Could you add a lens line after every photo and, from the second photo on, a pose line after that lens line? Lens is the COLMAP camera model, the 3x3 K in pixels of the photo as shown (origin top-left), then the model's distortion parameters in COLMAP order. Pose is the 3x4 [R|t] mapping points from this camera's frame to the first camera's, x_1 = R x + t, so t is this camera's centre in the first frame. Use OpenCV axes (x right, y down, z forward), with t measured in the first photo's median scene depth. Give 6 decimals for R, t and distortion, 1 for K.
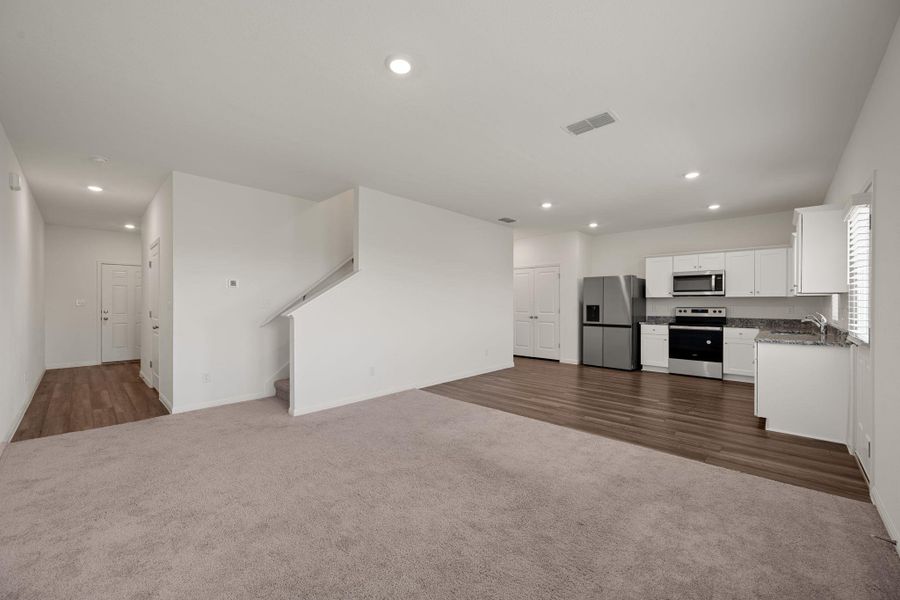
lens RADIAL K [[350.5, 0, 450.1], [0, 350.5, 301.9], [0, 0, 1]] dist [-0.000665, 0.000020]
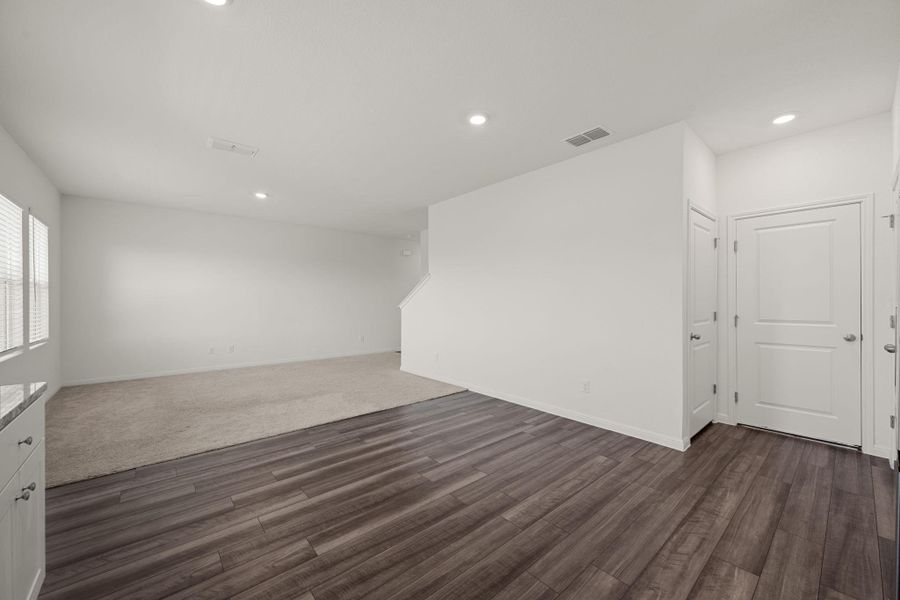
lens RADIAL K [[350.5, 0, 450.1], [0, 350.5, 301.9], [0, 0, 1]] dist [-0.000665, 0.000020]
pose [[-0.104076, 0.003436, -0.994563, 0.719548], [0.005535, 0.999981, 0.002876, 0.005777], [0.994554, -0.005205, -0.104093, 0.888267]]
